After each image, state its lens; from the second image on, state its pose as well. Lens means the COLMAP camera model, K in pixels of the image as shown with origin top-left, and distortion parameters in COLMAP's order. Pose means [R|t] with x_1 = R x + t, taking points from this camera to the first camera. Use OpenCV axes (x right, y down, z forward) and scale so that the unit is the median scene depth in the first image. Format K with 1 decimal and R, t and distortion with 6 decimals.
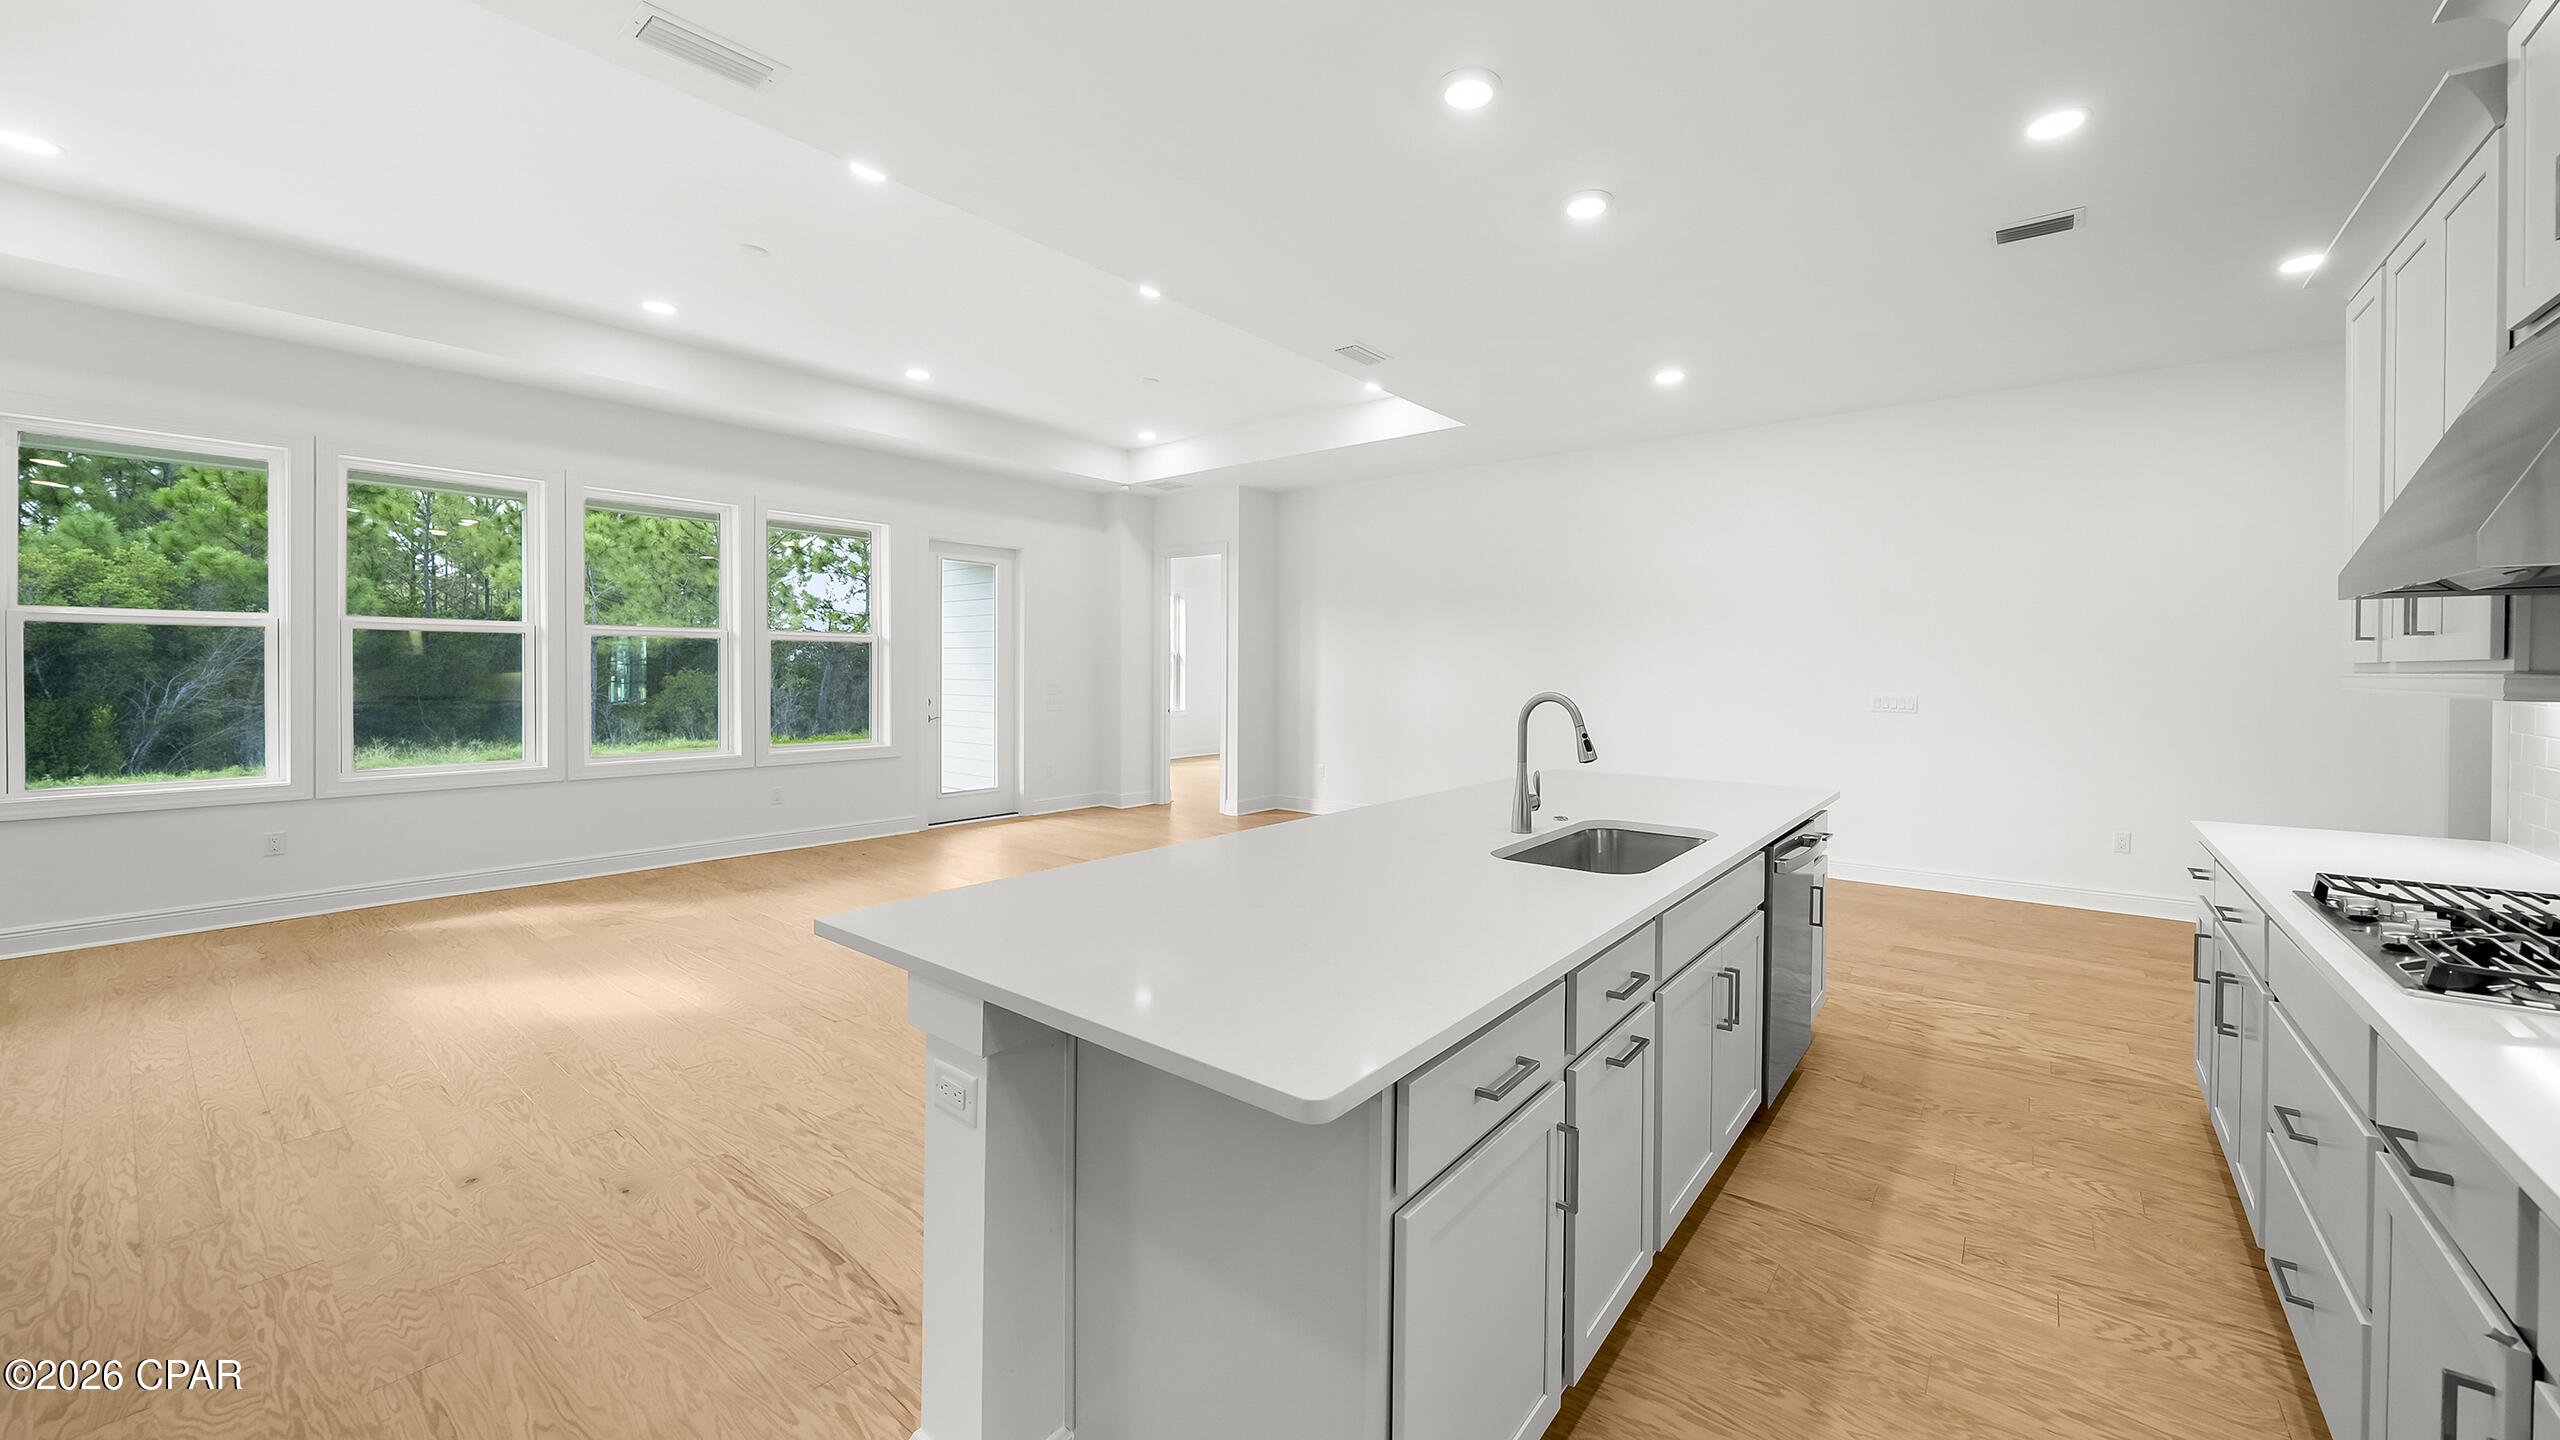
lens RADIAL K [[927.0, 0, 1357.9], [0, 927.0, 678.5], [0, 0, 1]] dist [-0.010608, -0.000329]
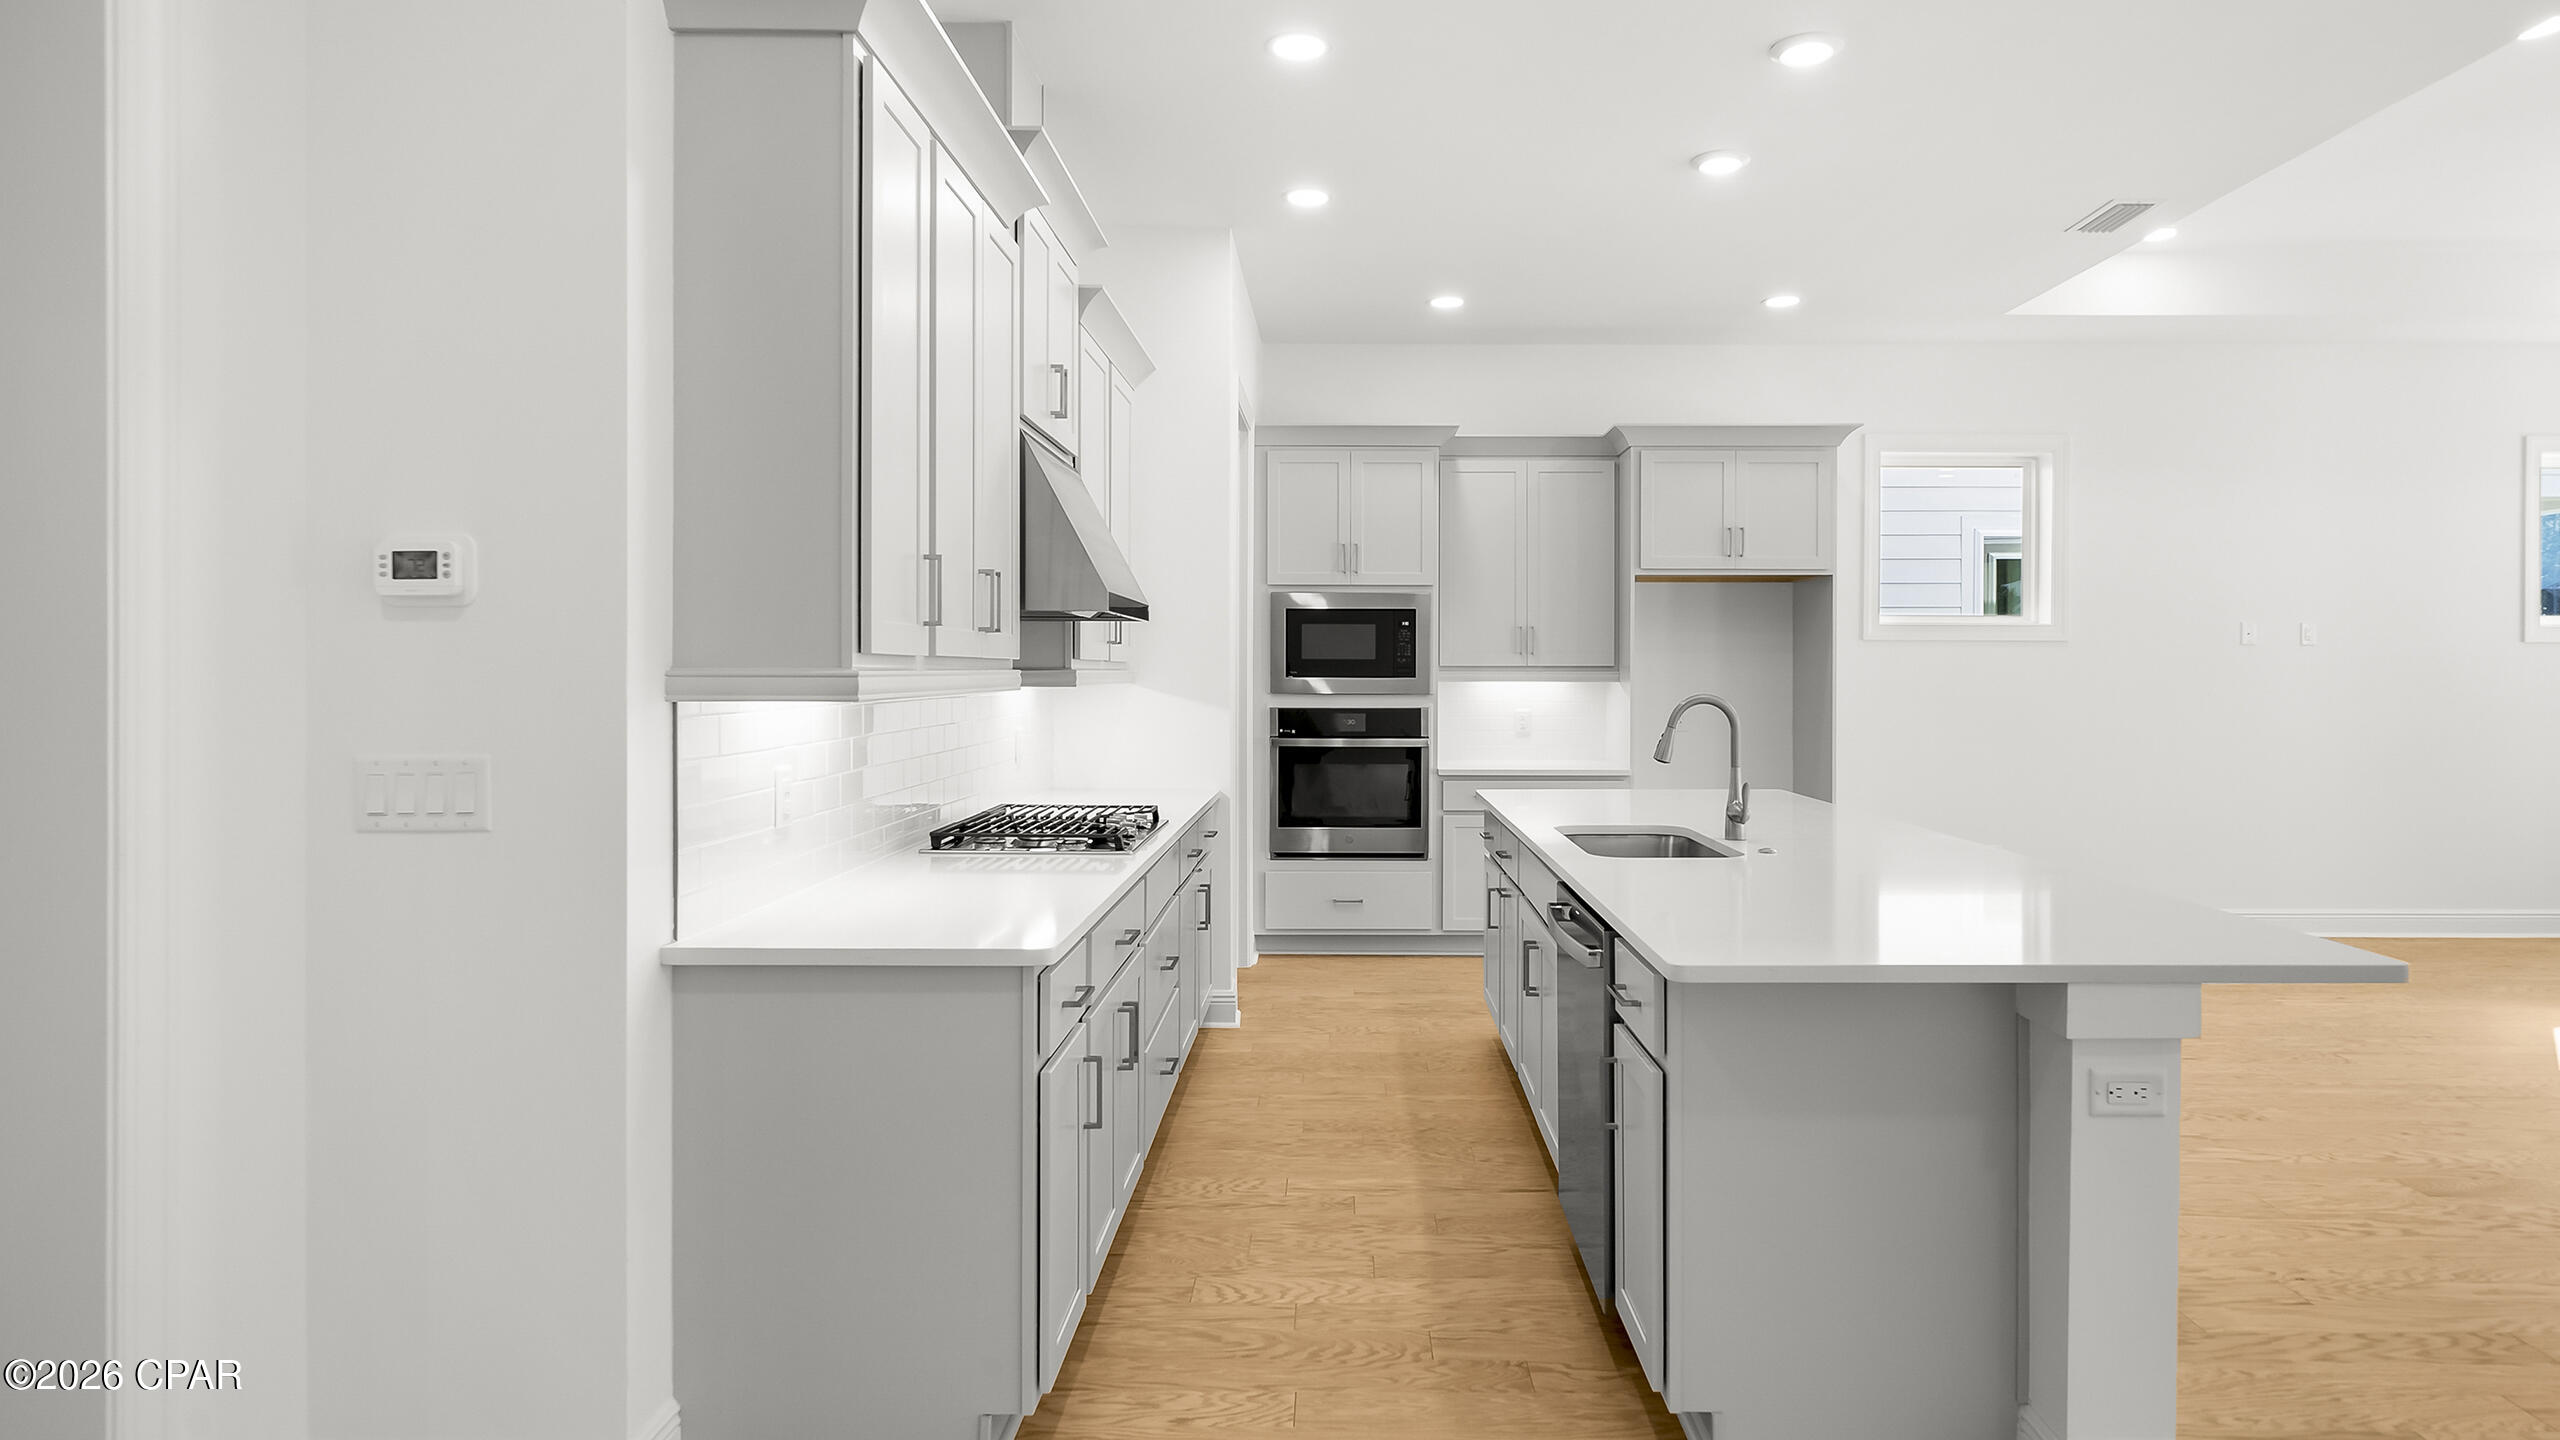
lens RADIAL K [[1409.2, 0, 1281.6], [0, 1409.2, 702.9], [0, 0, 1]] dist [-0.000033, -0.000016]
pose [[-0.829683, 0.004768, -0.558214, 1.548289], [-0.013389, 0.999506, 0.028438, -0.018764], [0.558074, 0.031069, -0.829209, 2.161557]]
